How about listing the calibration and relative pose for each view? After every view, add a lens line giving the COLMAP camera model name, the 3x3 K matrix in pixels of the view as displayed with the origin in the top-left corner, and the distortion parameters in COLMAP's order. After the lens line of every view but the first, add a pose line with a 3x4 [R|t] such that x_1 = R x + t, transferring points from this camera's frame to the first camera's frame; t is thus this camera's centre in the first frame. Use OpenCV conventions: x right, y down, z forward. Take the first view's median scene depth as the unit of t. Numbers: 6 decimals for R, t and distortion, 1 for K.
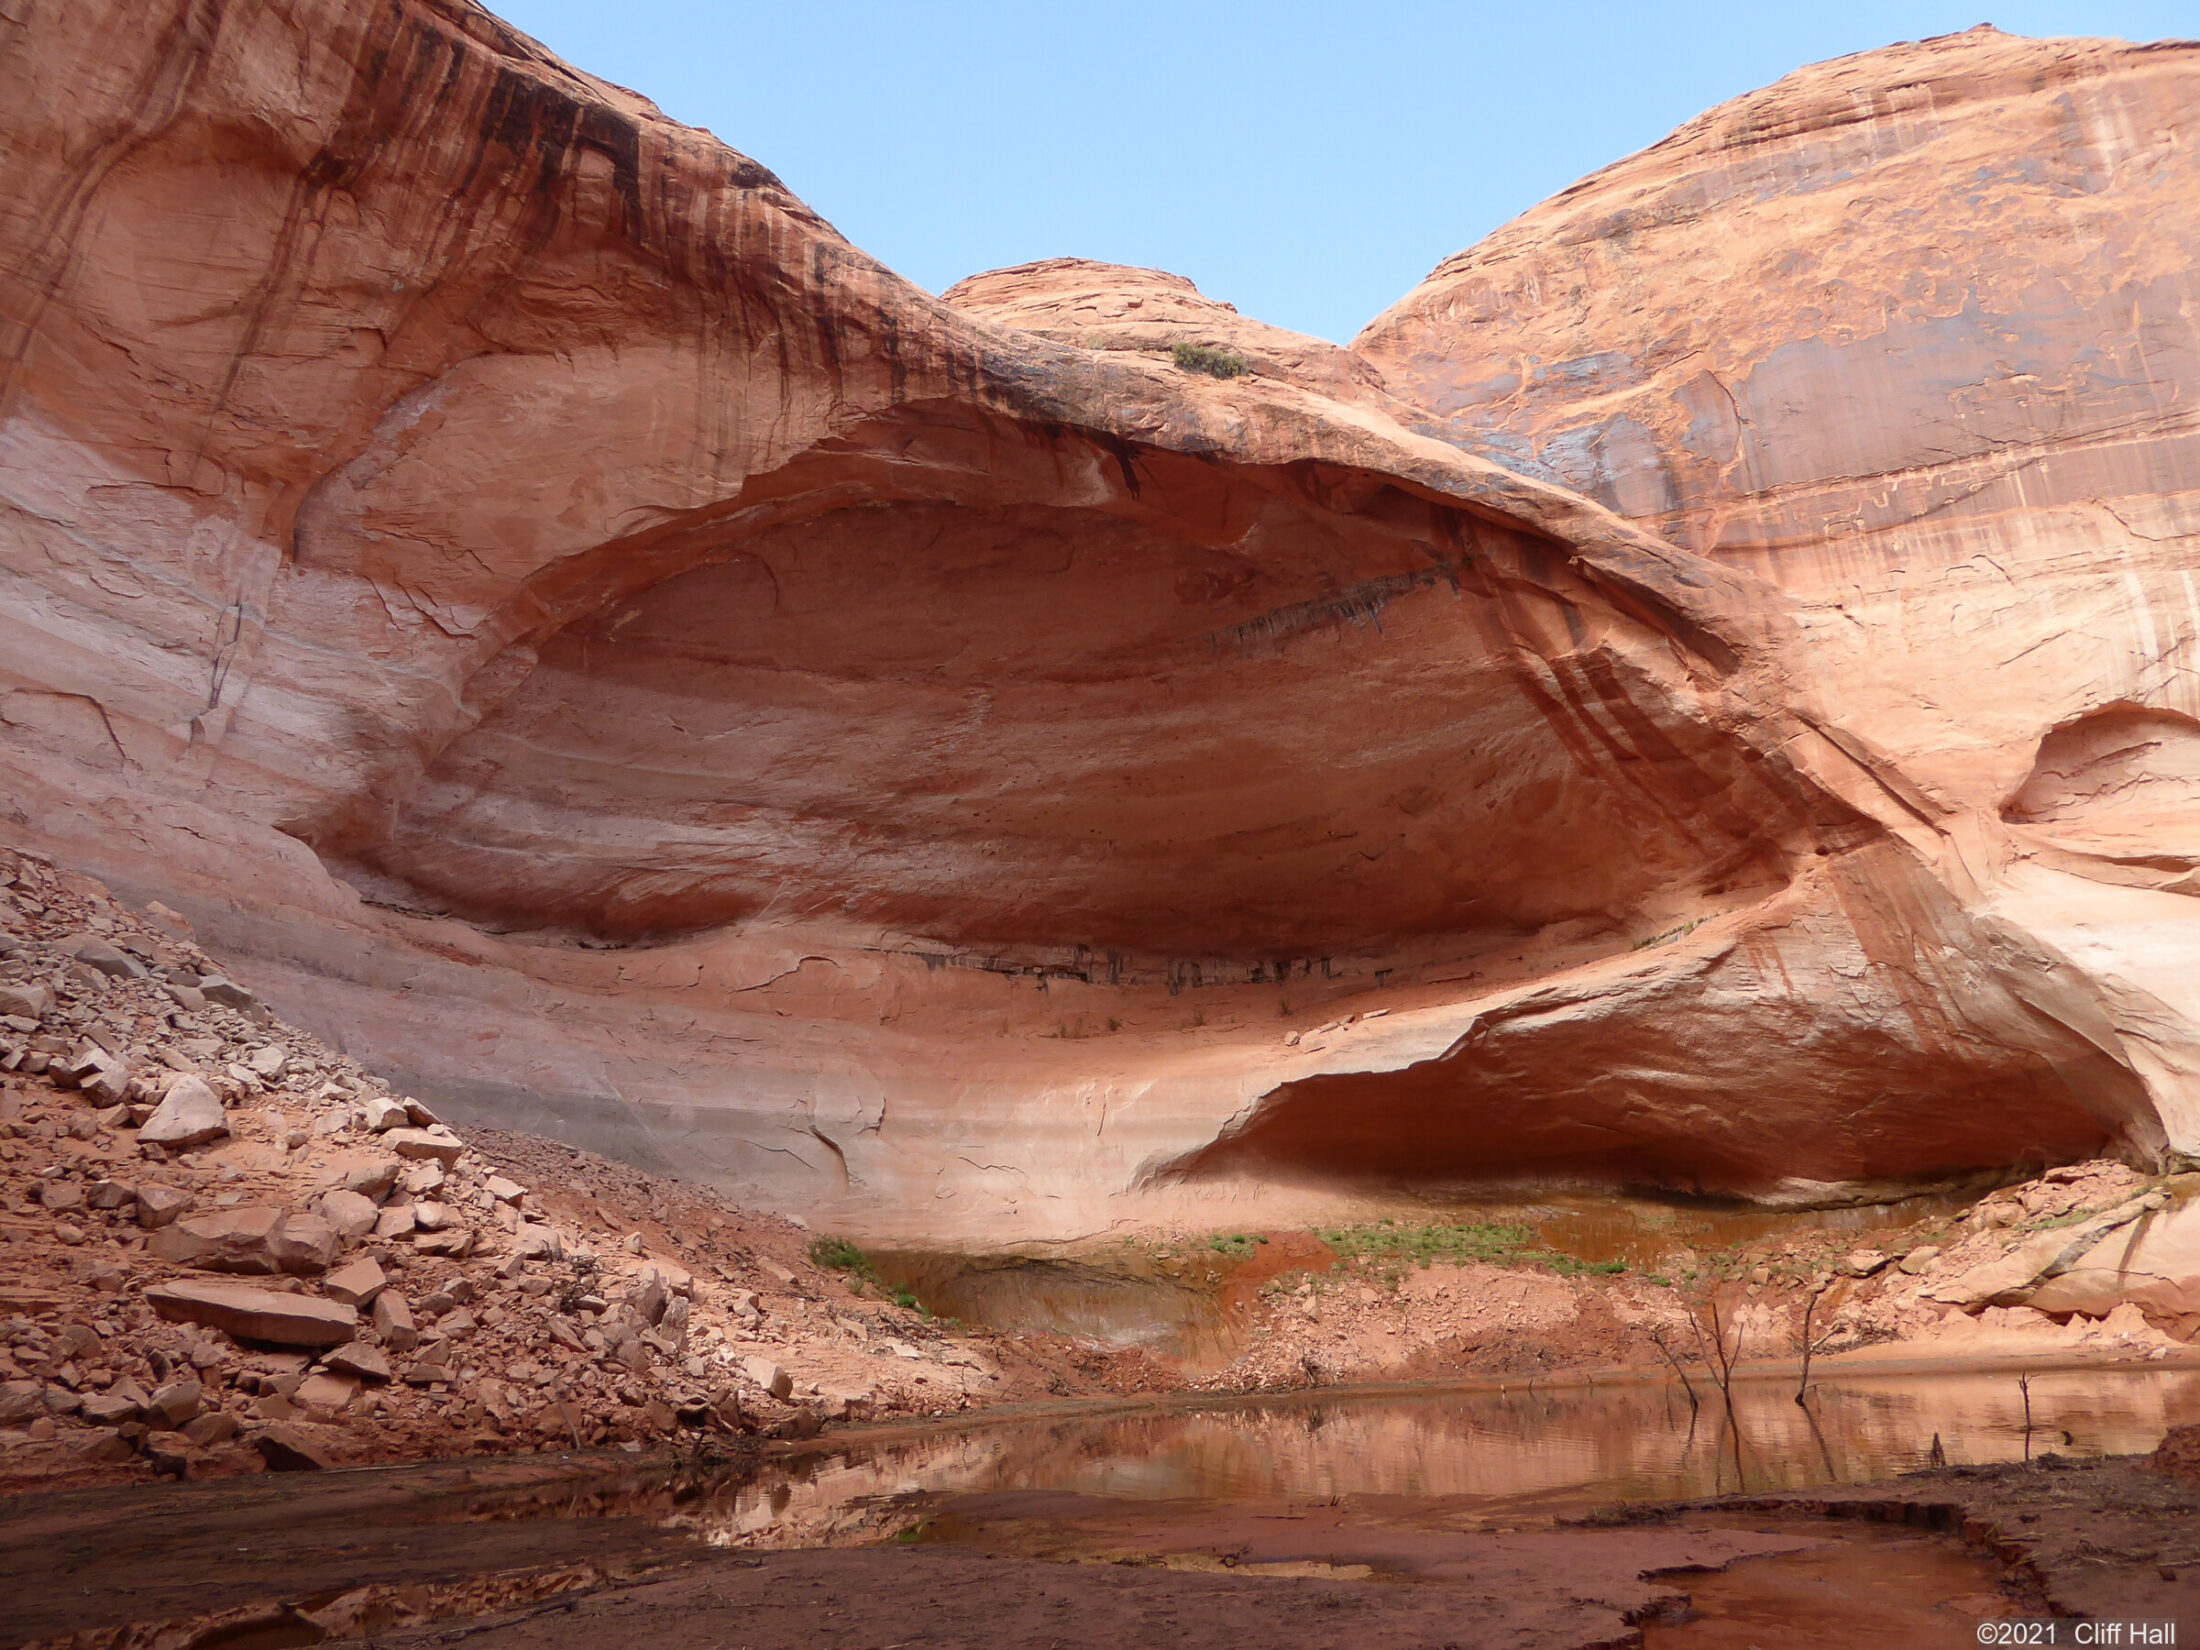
lens RADIAL K [[1523.7, 0, 1153.4], [0, 1523.7, 827.0], [0, 0, 1]] dist [-0.055675, 0.029699]
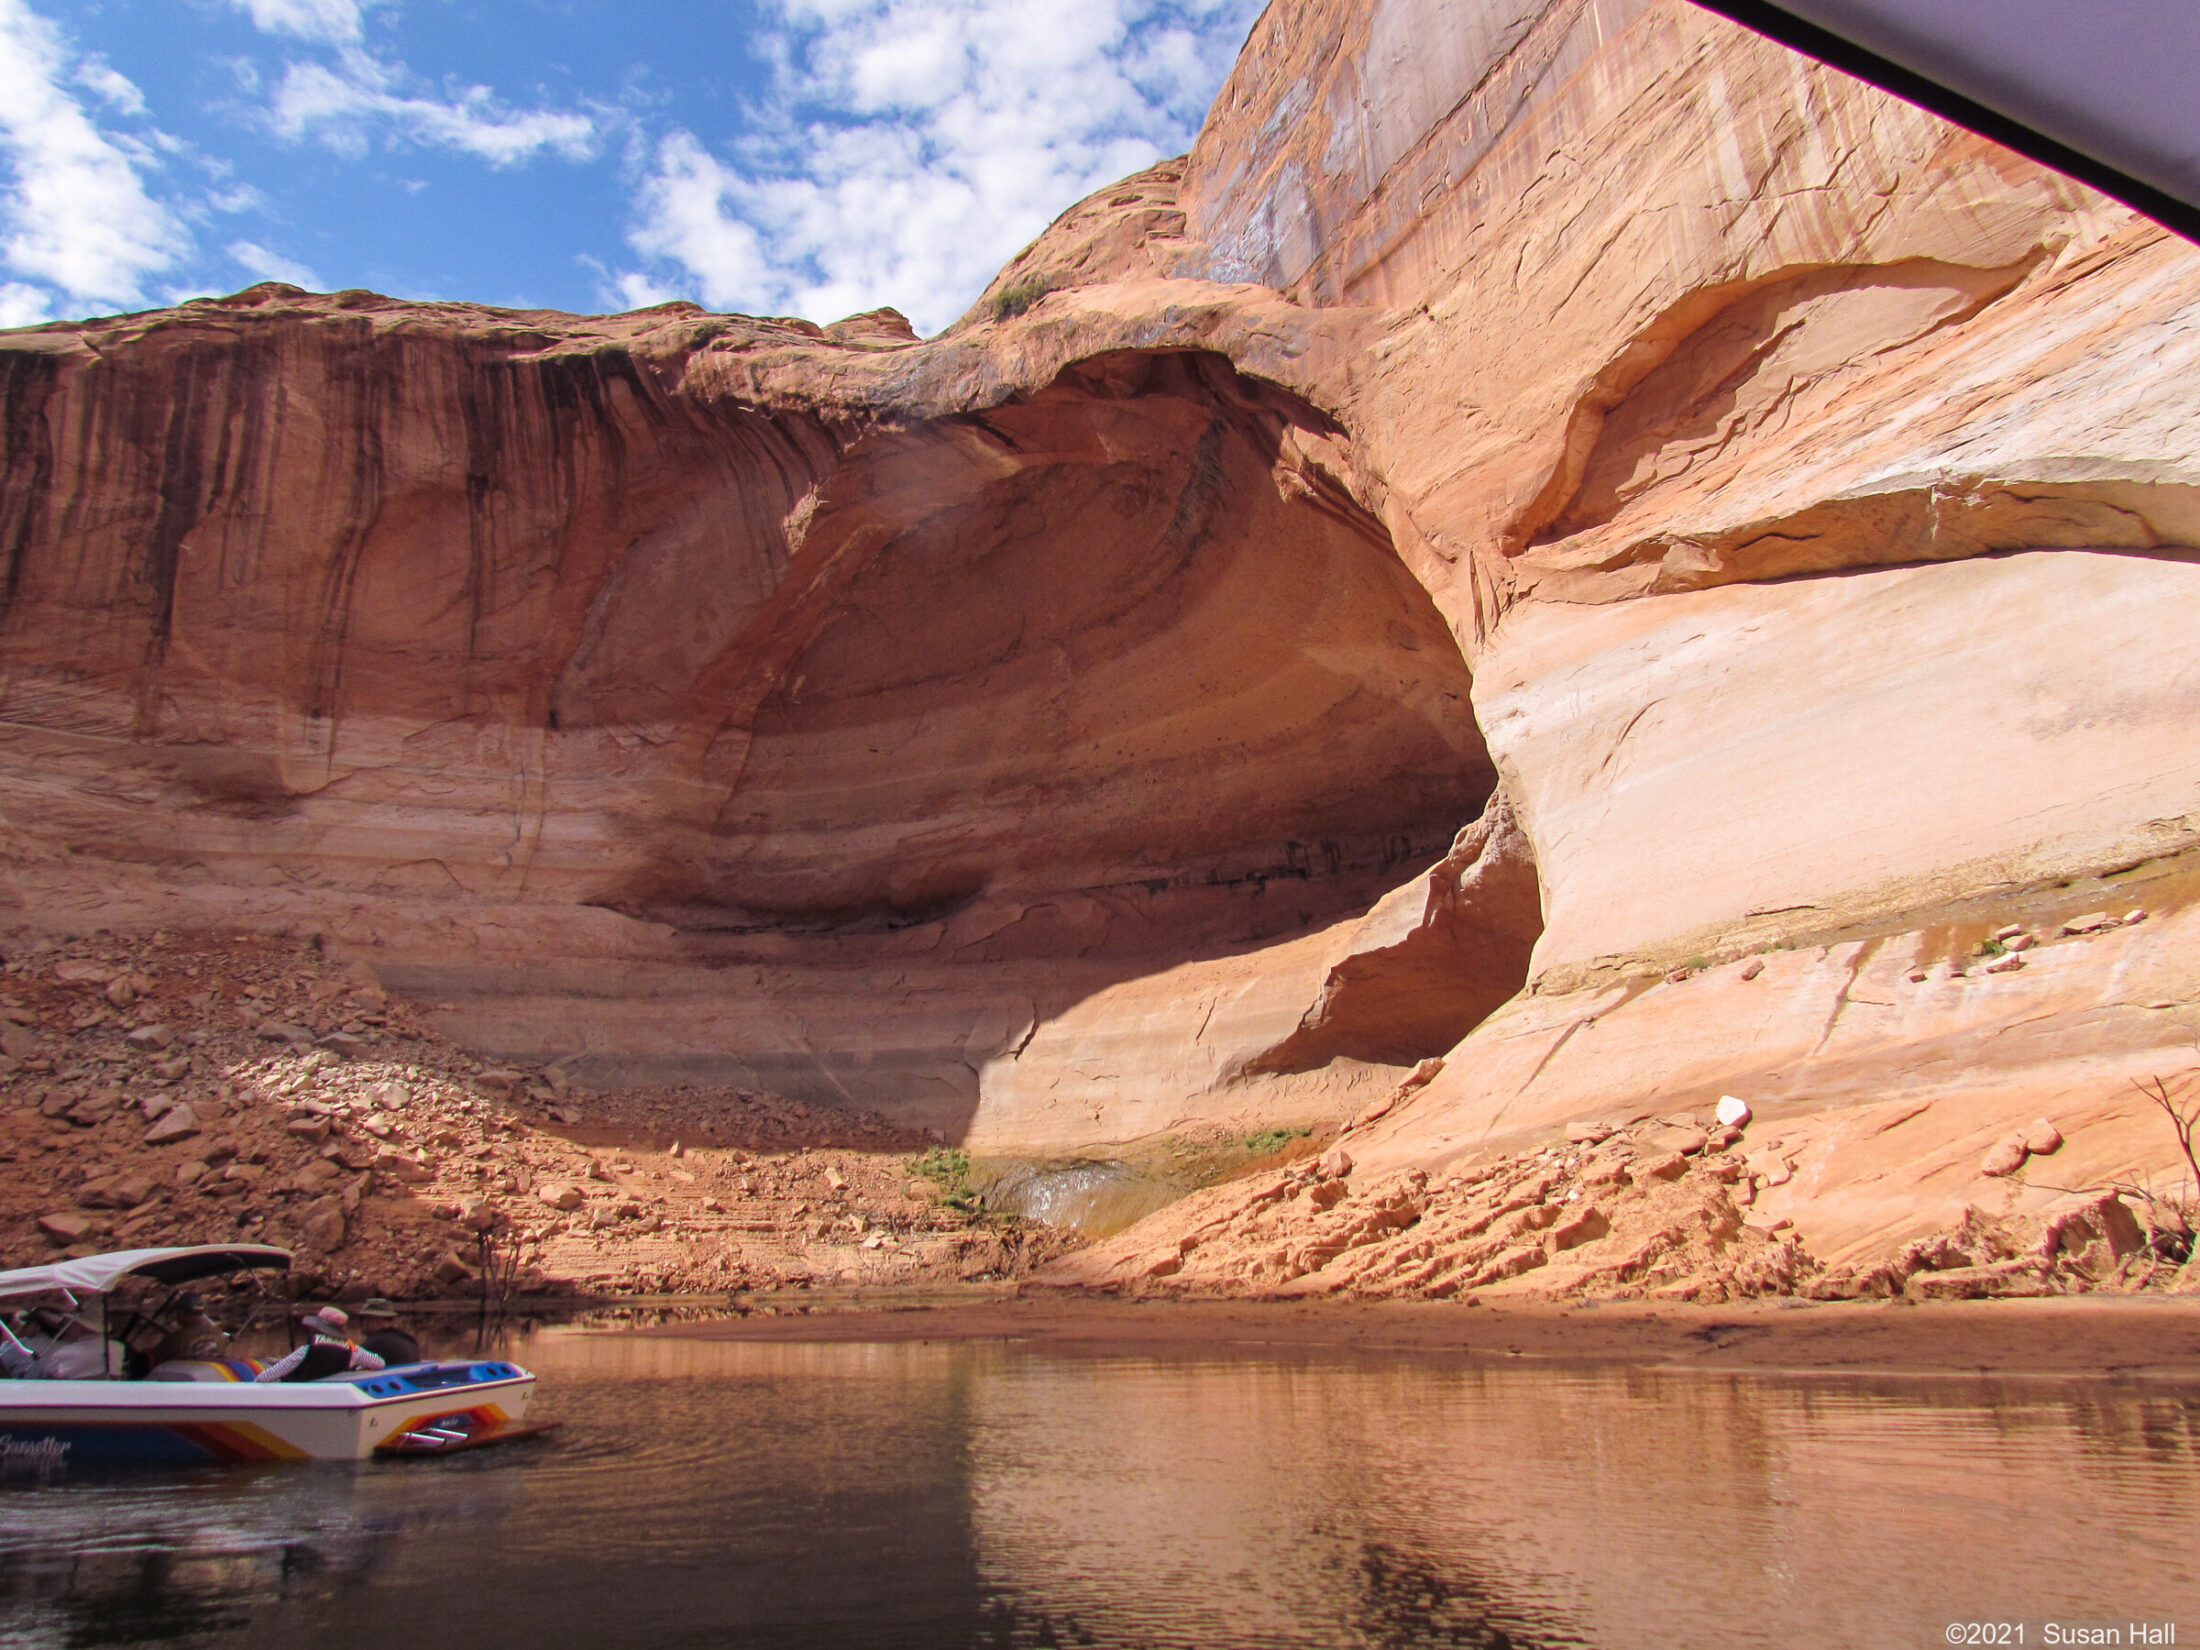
lens RADIAL K [[1589.8, 0, 1100.0], [0, 1589.8, 825.0], [0, 0, 1]] dist [-0.001072, 0.006230]
pose [[0.629343, -0.180385, -0.755903, 0.883120], [0.243524, 0.969473, -0.028598, 0.086983], [0.737986, -0.166083, 0.654059, 0.300428]]
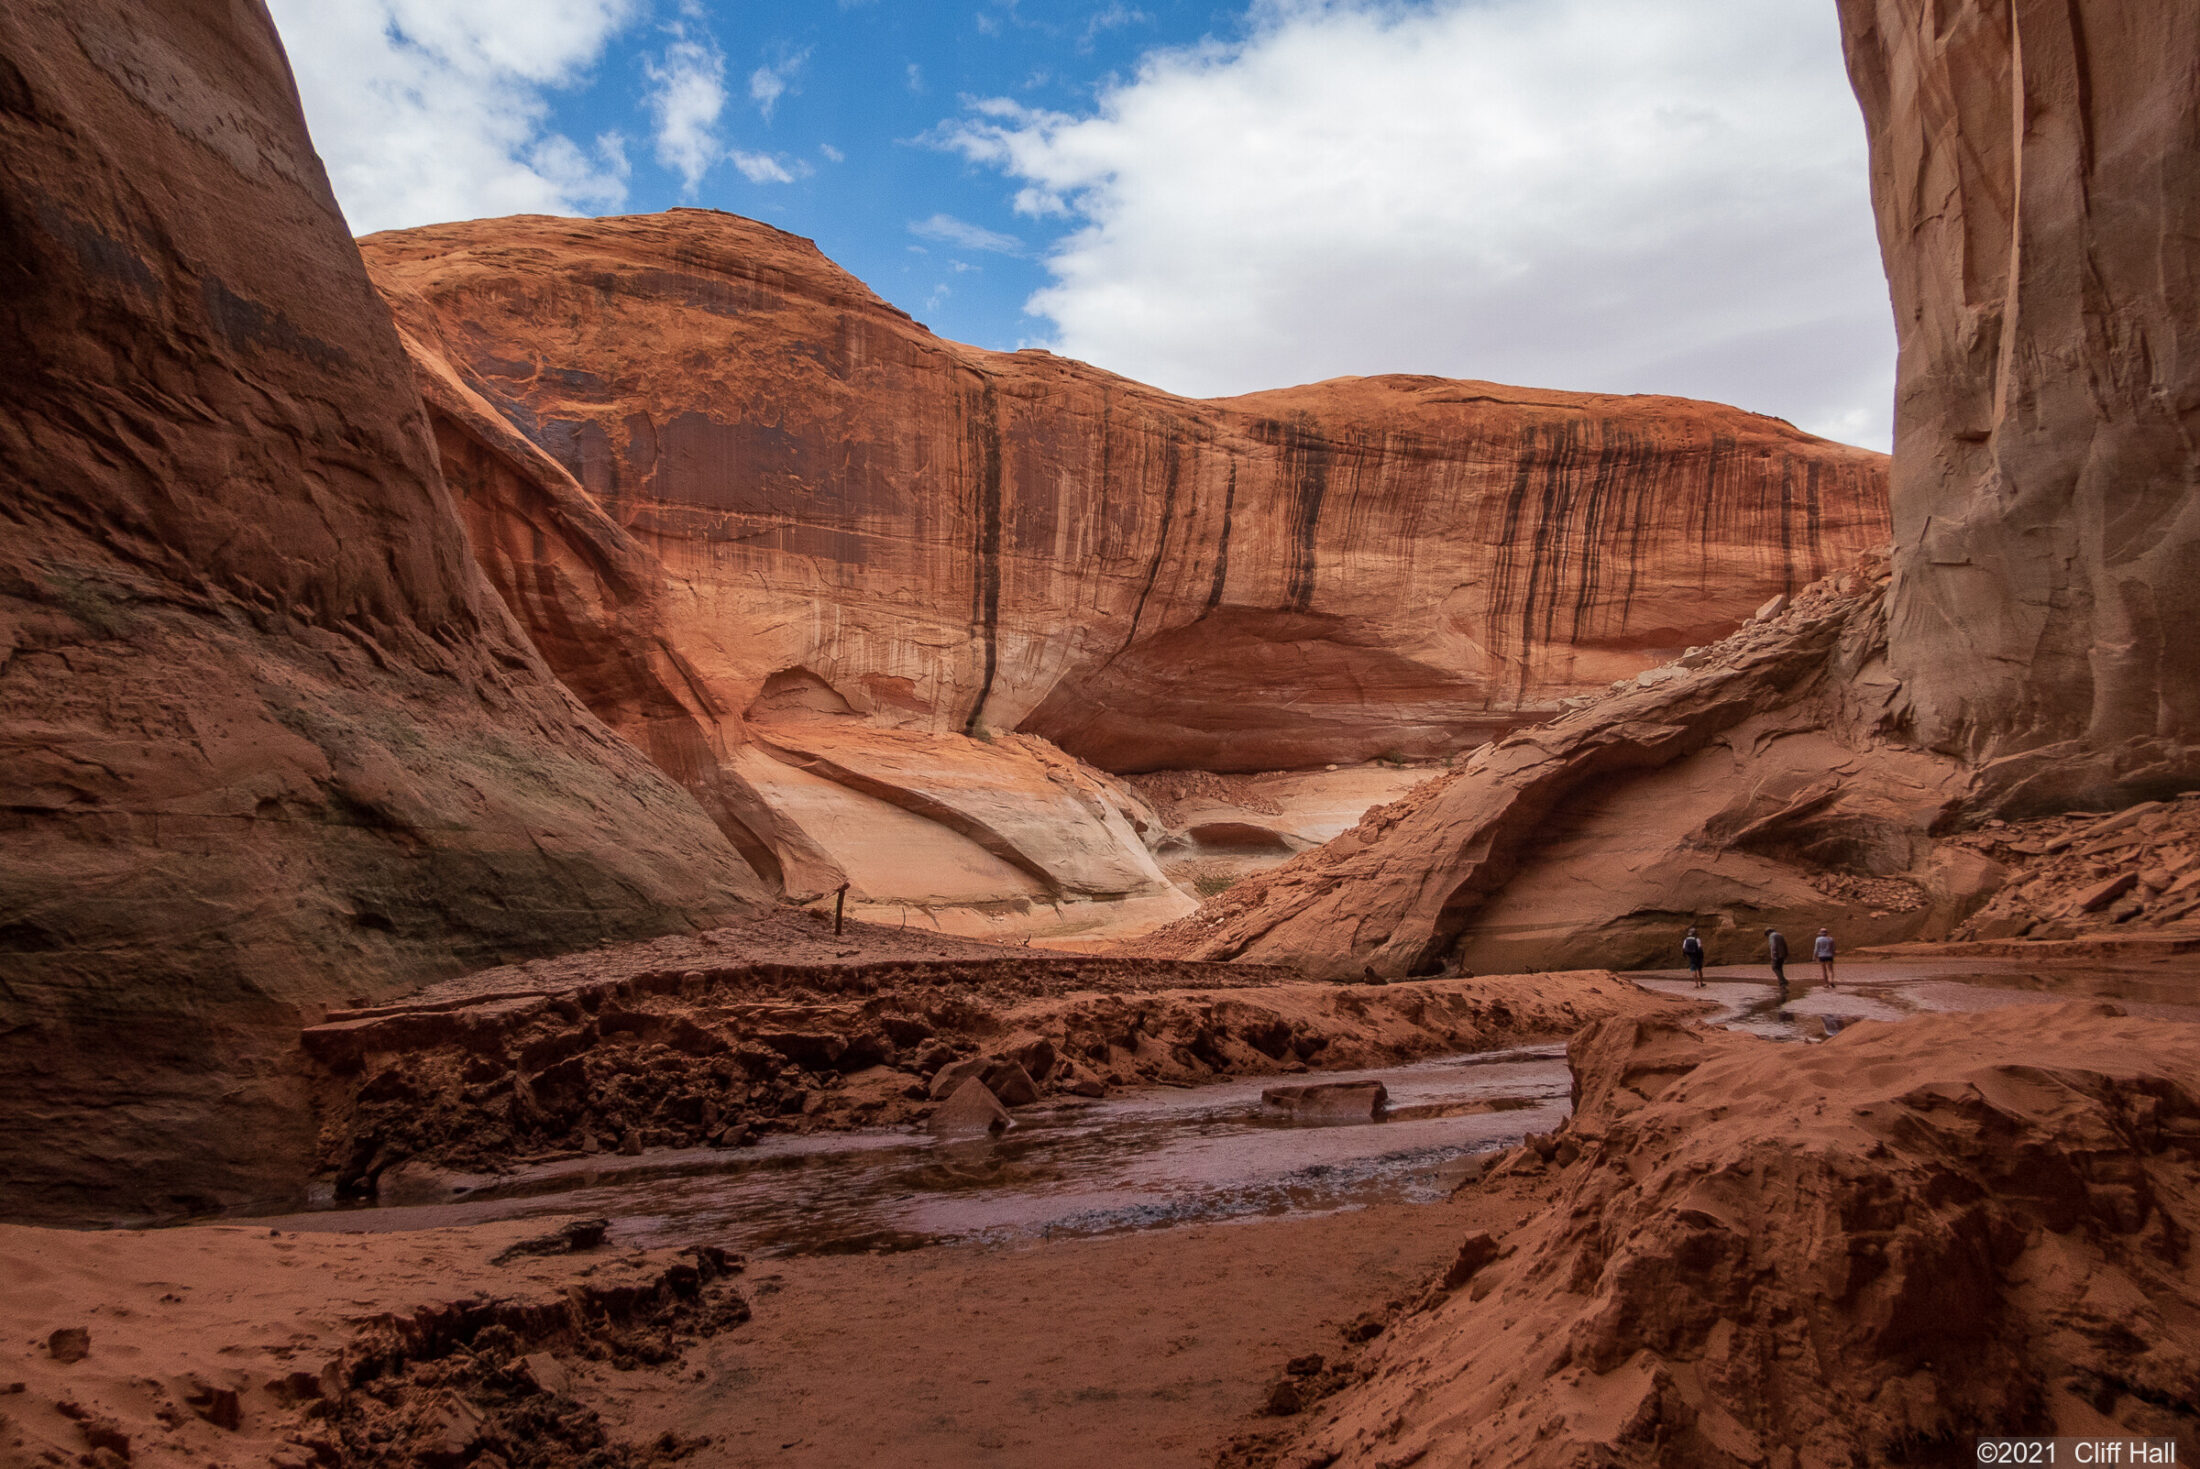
lens RADIAL K [[1563.8, 0, 1100.0], [0, 1563.8, 734.5], [0, 0, 1]] dist [-0.049547, 0.002011]
pose [[0.555471, 0.127184, 0.821752, -0.722669], [-0.251230, 0.967720, 0.020046, -0.126073], [-0.792676, -0.217584, 0.569493, -0.439142]]
